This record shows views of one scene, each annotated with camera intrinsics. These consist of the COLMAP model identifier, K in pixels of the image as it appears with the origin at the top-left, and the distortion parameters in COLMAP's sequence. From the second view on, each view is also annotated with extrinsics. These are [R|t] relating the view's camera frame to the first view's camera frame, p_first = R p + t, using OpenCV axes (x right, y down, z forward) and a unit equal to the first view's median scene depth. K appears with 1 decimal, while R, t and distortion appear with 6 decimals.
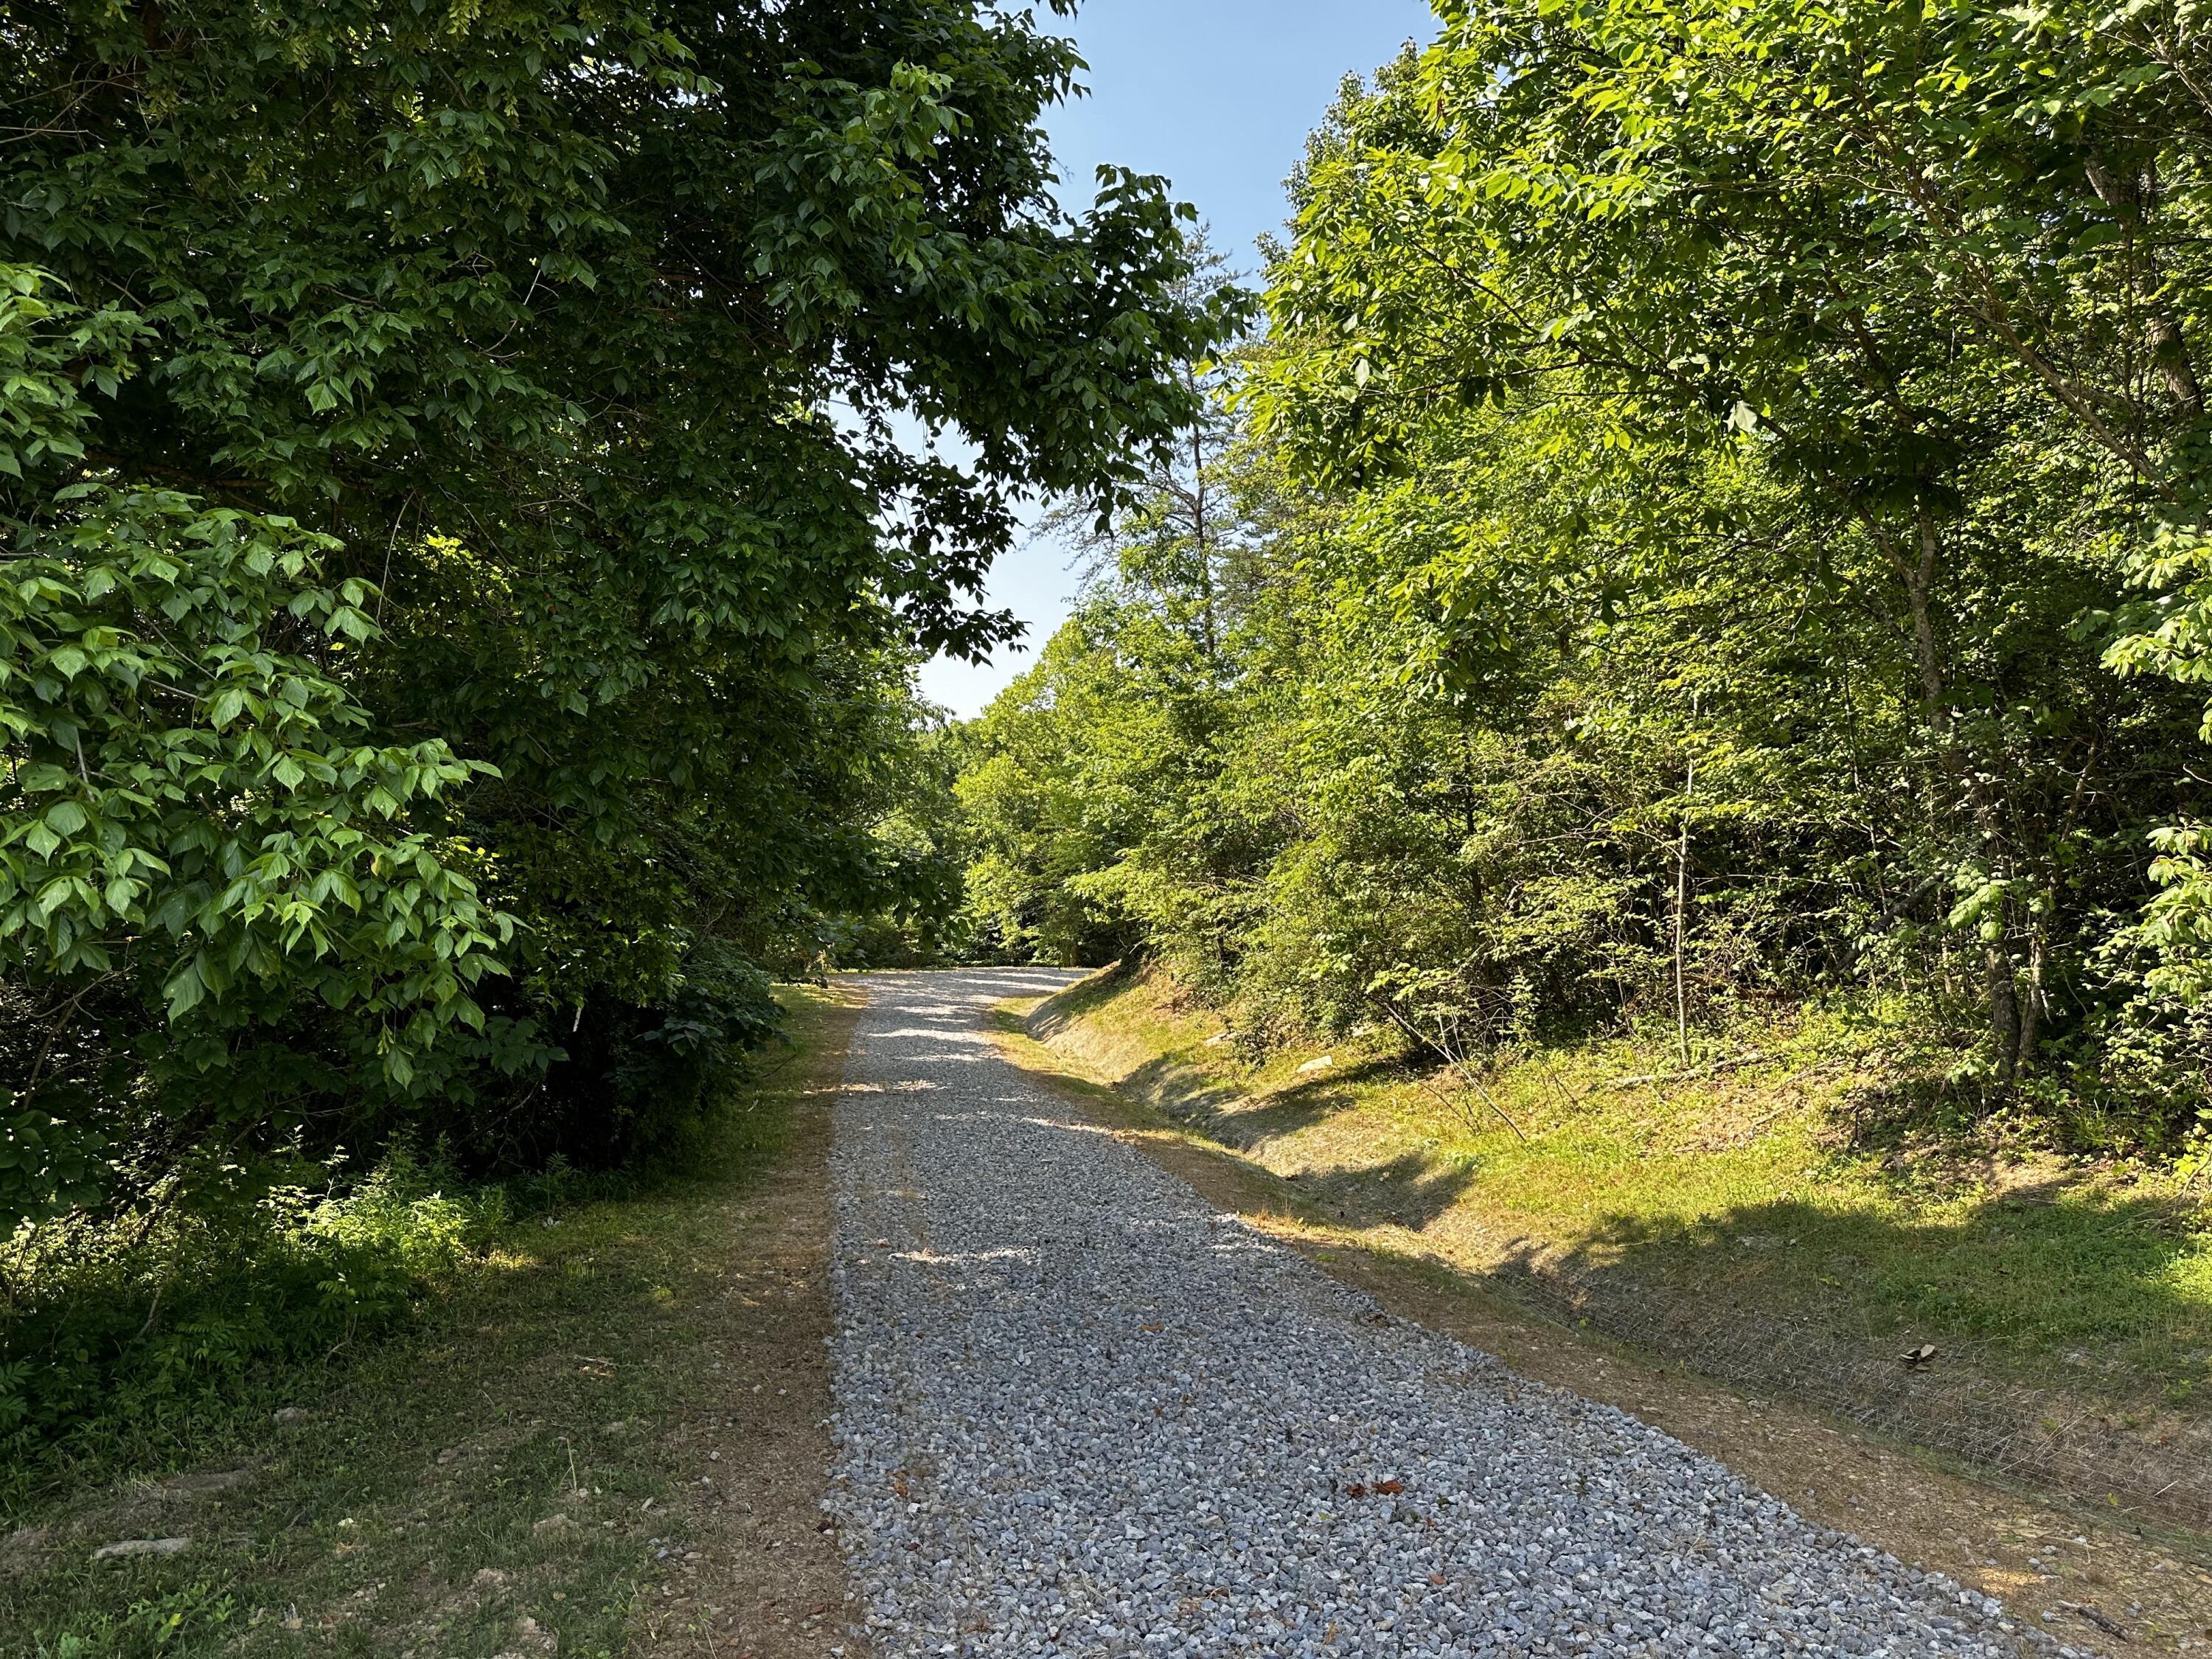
lens RADIAL K [[1542.3, 0, 1106.0], [0, 1542.3, 829.5], [0, 0, 1]] dist [0.129067, -0.337636]
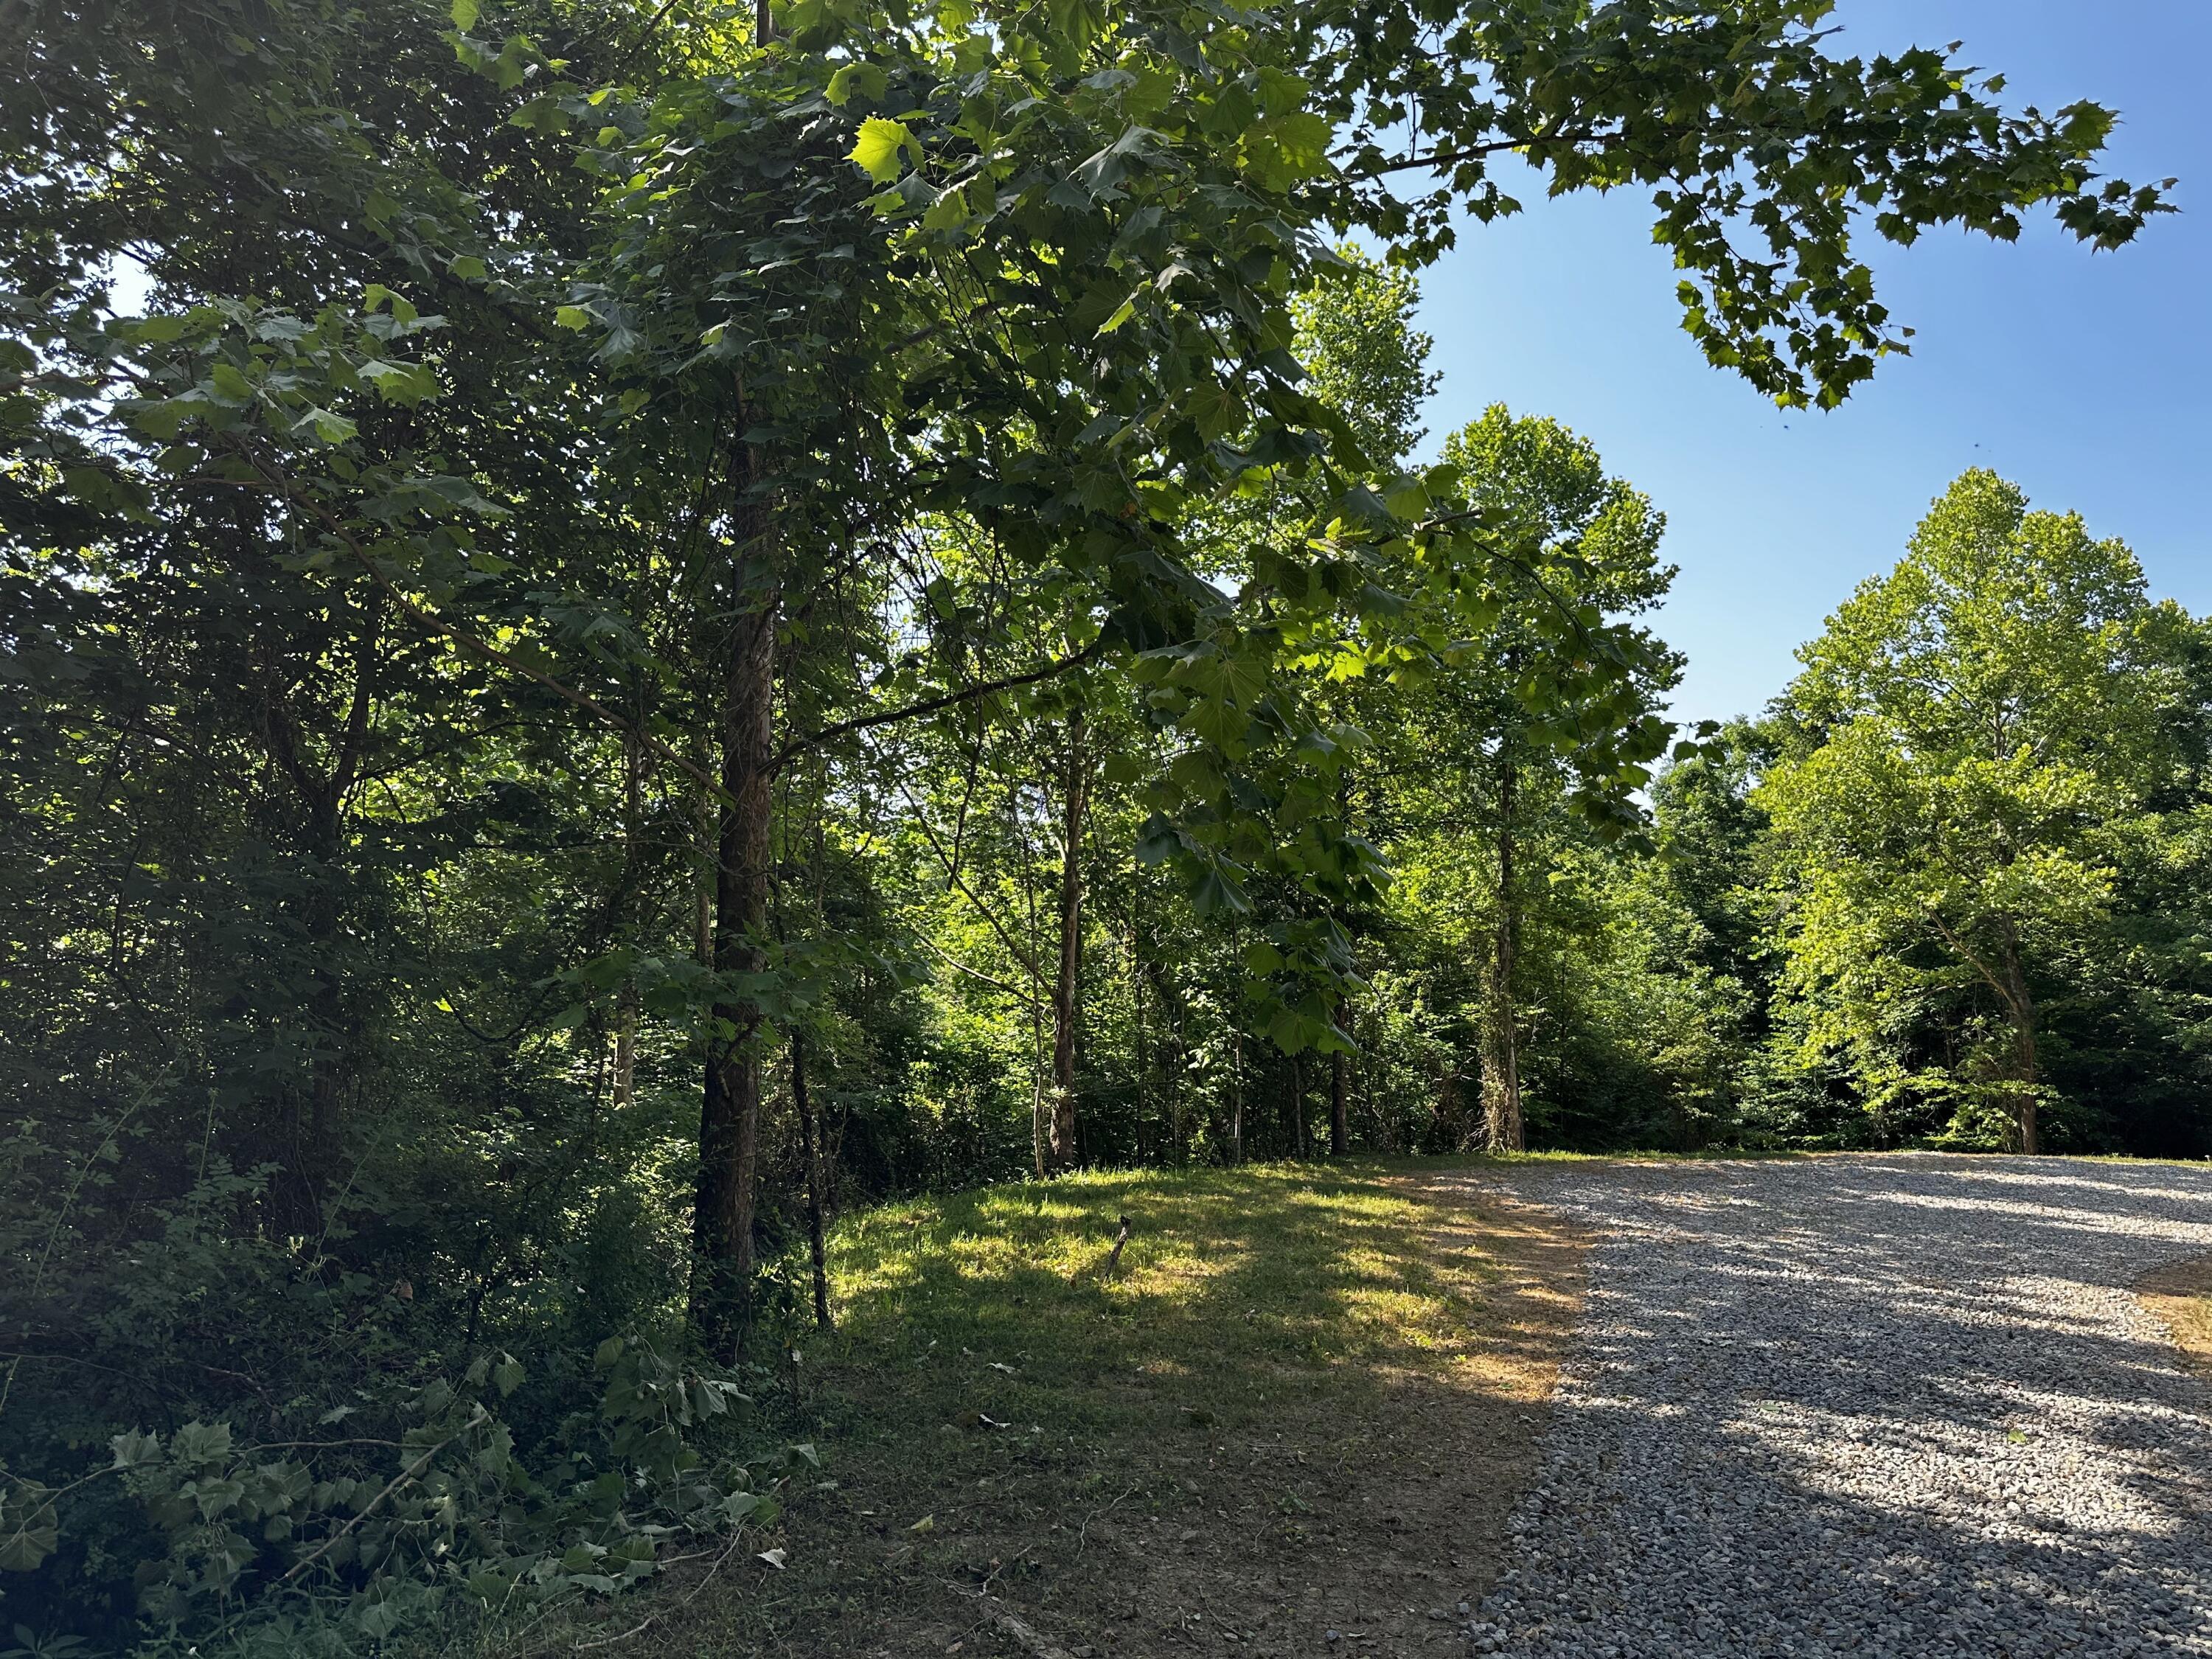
lens RADIAL K [[1542.3, 0, 1106.0], [0, 1542.3, 829.5], [0, 0, 1]] dist [0.129067, -0.337636]
pose [[0.896948, -0.067744, -0.436915, -0.063367], [0.021806, 0.993767, -0.109319, 0.035478], [0.441598, 0.088527, 0.892835, 0.428809]]
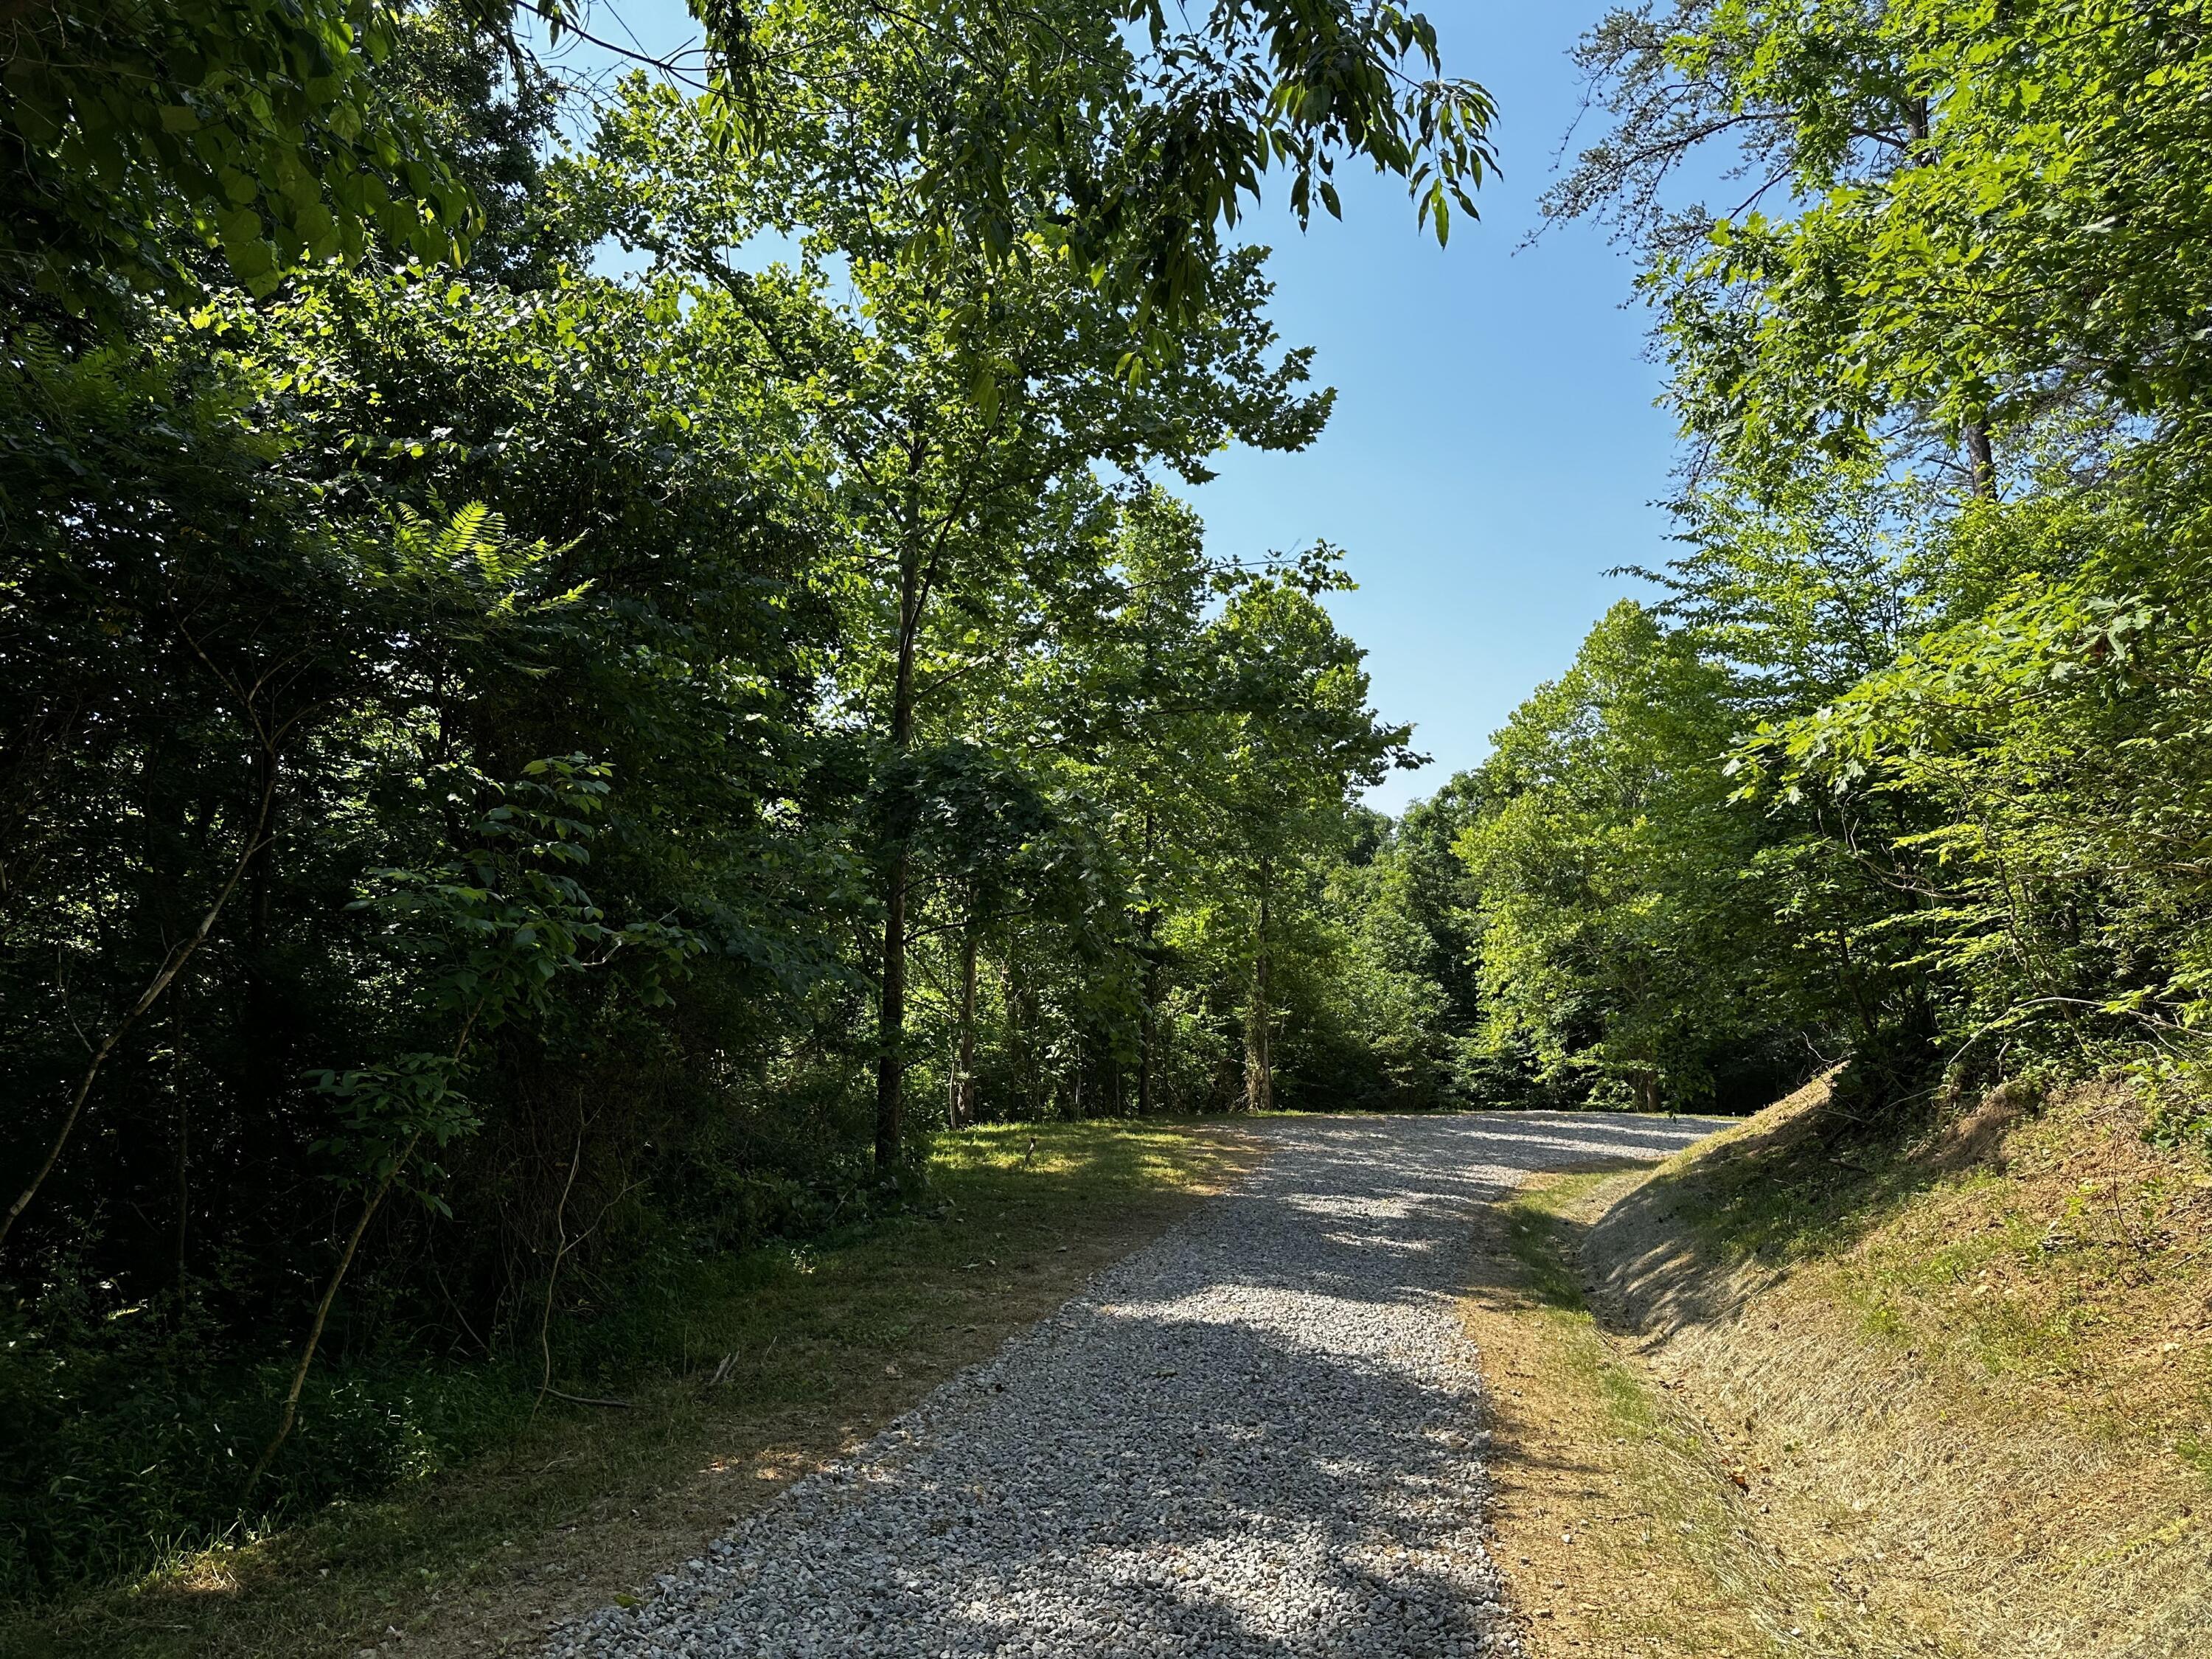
lens RADIAL K [[1542.3, 0, 1106.0], [0, 1542.3, 829.5], [0, 0, 1]] dist [0.129067, -0.337636]
pose [[0.942528, -0.055773, -0.329438, -0.015230], [0.025898, 0.995198, -0.094391, 0.025885], [0.333121, 0.080435, 0.939447, 0.287072]]
